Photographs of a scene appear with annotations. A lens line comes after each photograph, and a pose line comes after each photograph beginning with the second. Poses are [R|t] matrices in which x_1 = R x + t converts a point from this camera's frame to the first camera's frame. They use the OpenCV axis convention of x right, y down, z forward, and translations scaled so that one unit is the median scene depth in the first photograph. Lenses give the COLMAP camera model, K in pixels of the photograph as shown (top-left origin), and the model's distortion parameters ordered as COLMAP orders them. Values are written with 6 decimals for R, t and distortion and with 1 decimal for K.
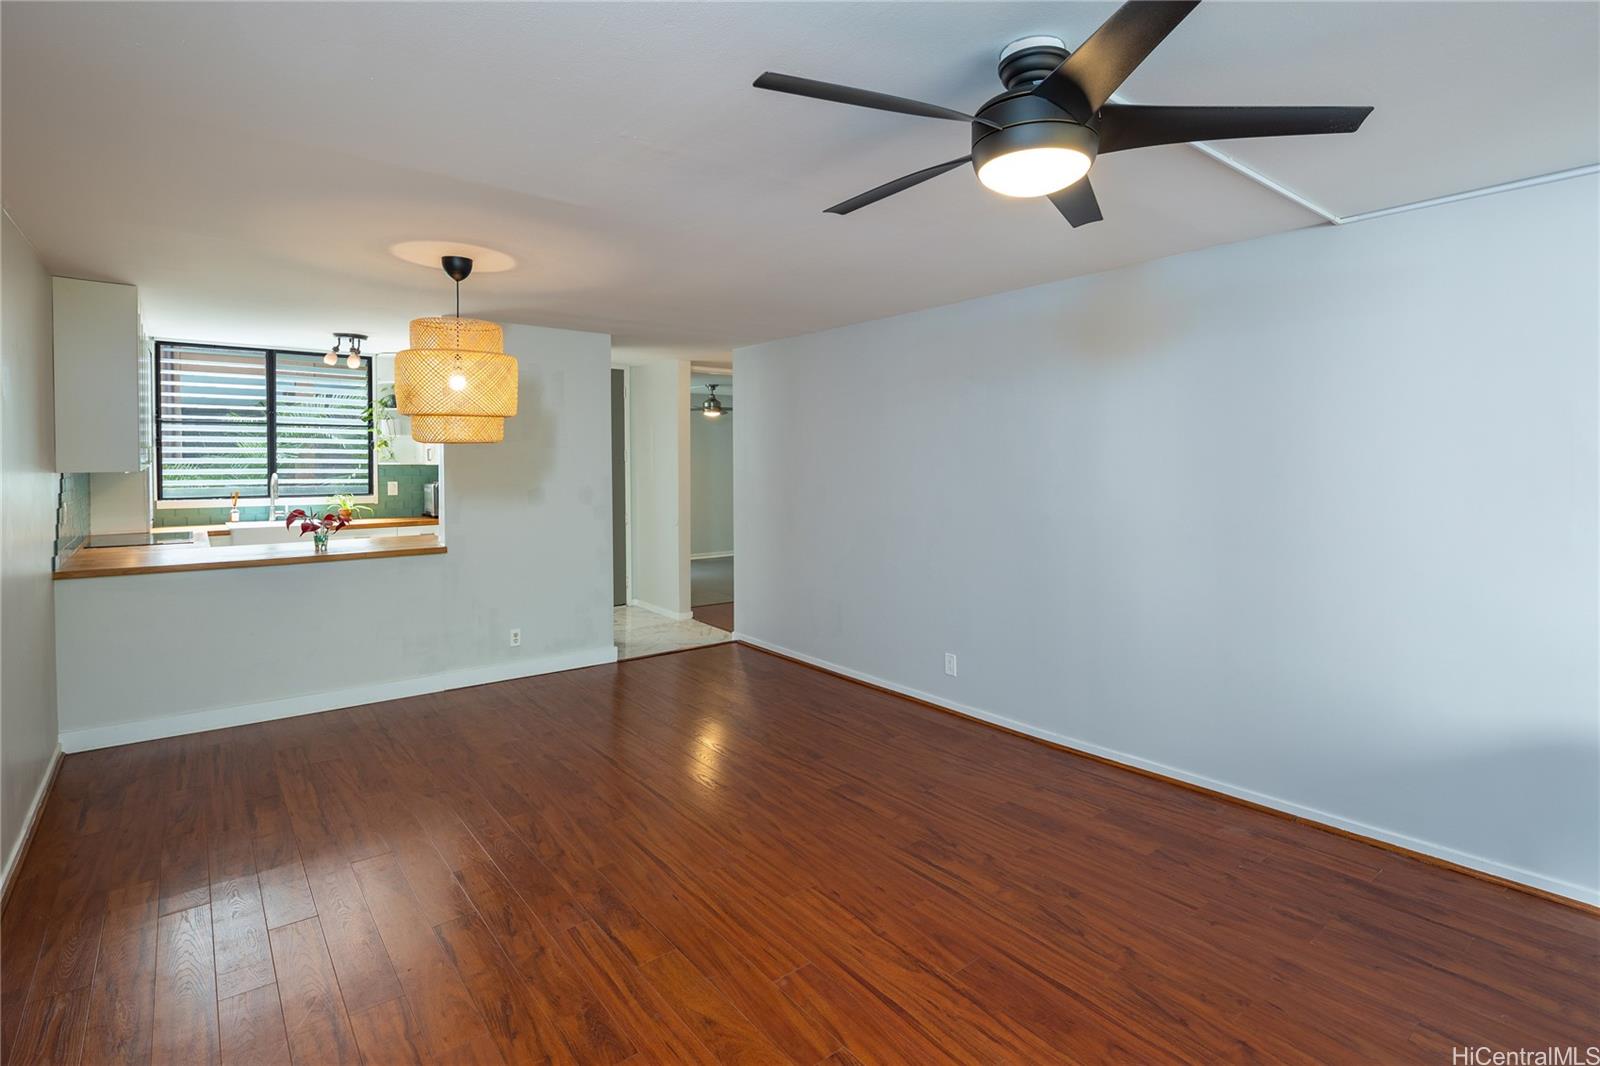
lens RADIAL K [[780.2, 0, 805.8], [0, 780.2, 463.7], [0, 0, 1]] dist [0.002879, 0.000320]
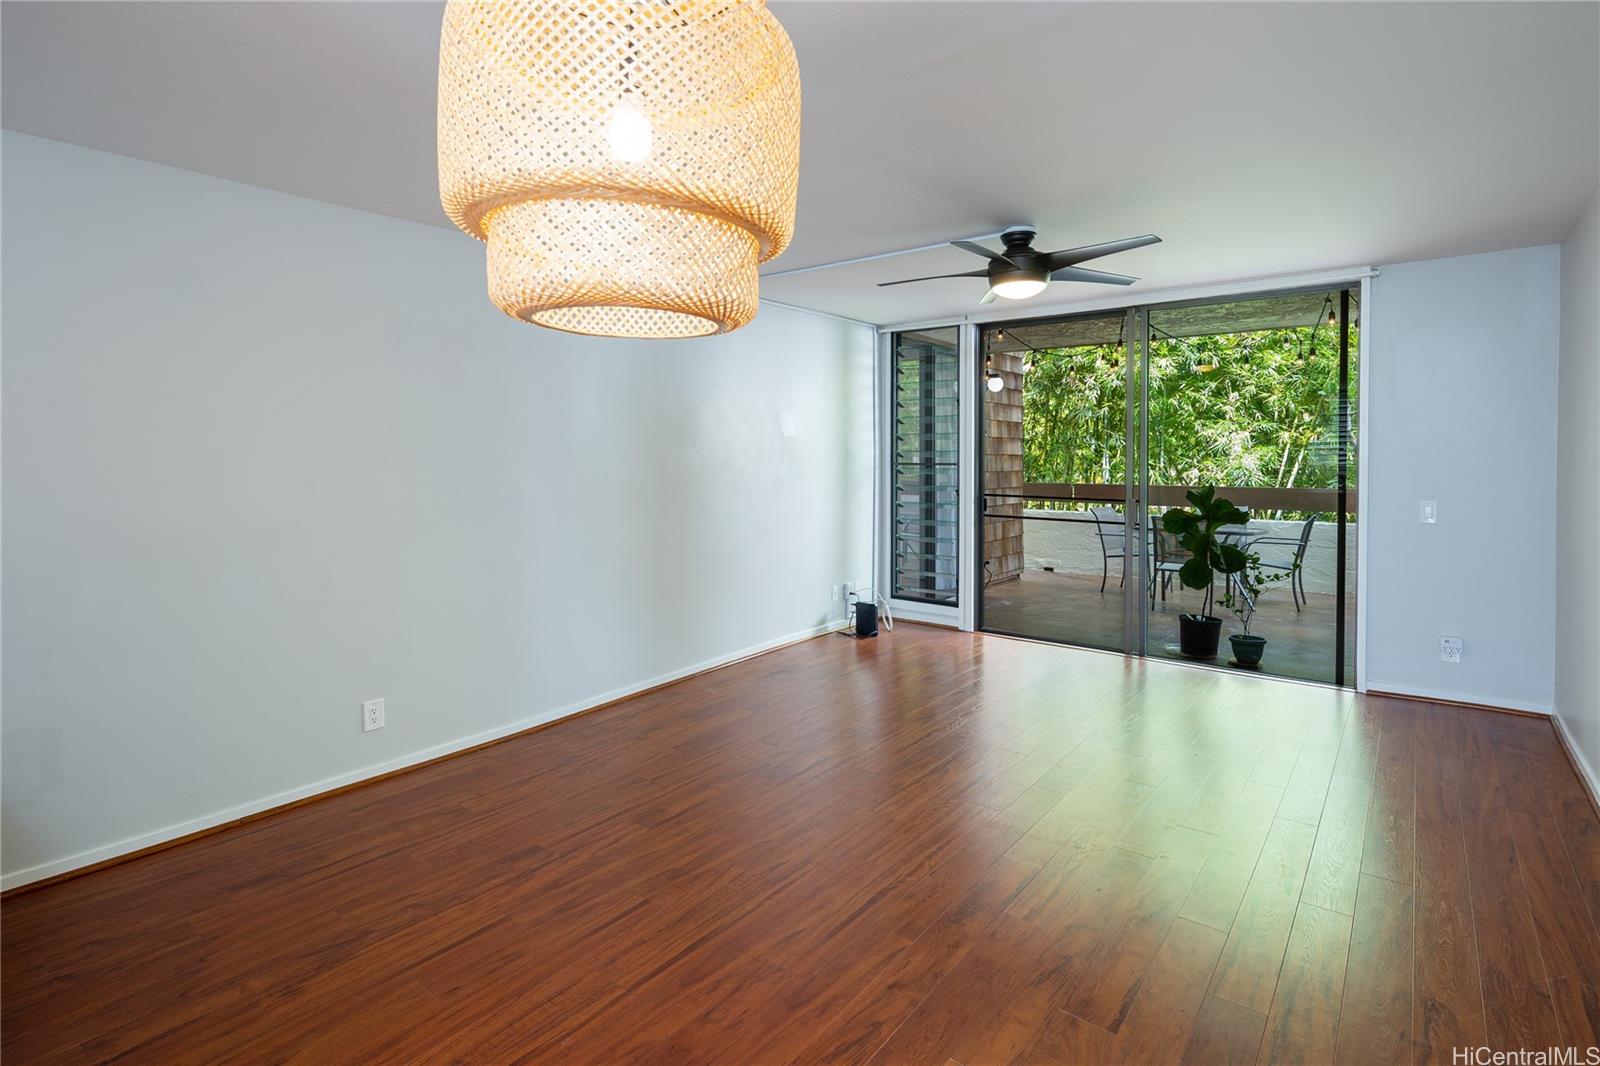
lens RADIAL K [[780.2, 0, 805.8], [0, 780.2, 463.7], [0, 0, 1]] dist [0.002879, 0.000320]
pose [[-0.231537, -0.010624, 0.972768, -0.956319], [0.005844, 0.999907, 0.012311, 0.031706], [-0.972809, 0.008535, -0.231453, 1.230986]]
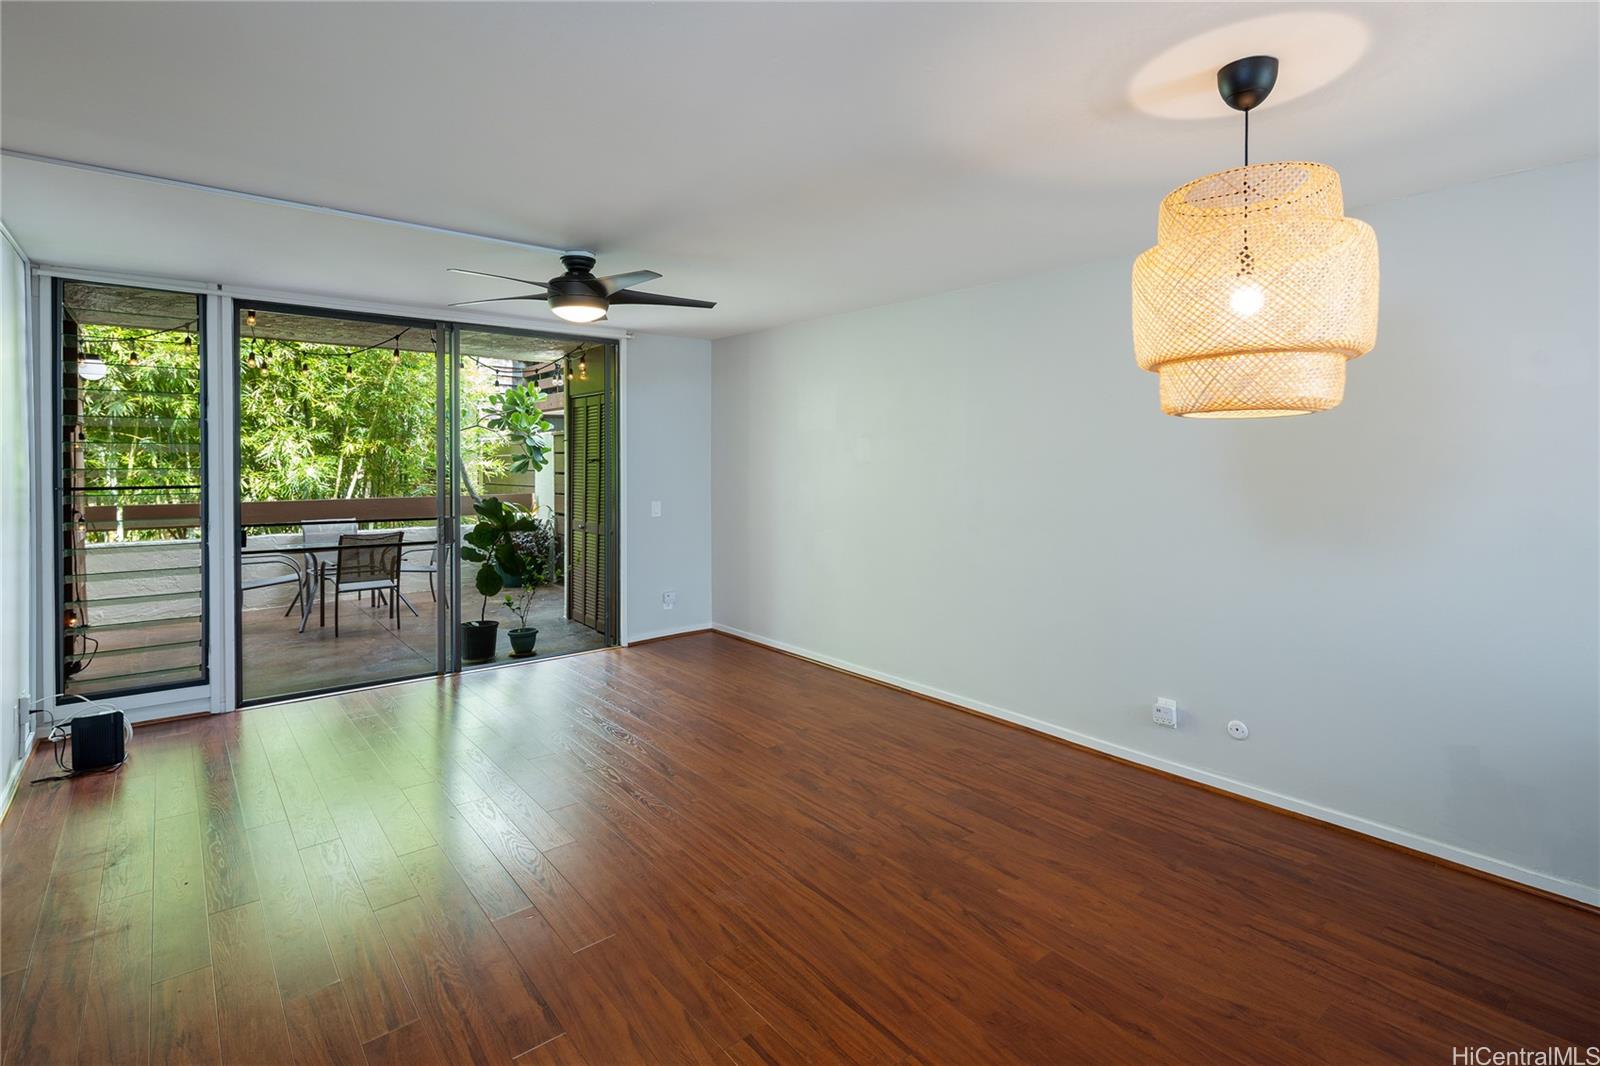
lens RADIAL K [[780.2, 0, 805.8], [0, 780.2, 463.7], [0, 0, 1]] dist [0.002879, 0.000320]
pose [[-0.999902, 0.002501, -0.013776, -0.167400], [0.002312, 0.999903, 0.013712, -0.000685], [0.013809, 0.013679, -0.999811, 1.869932]]
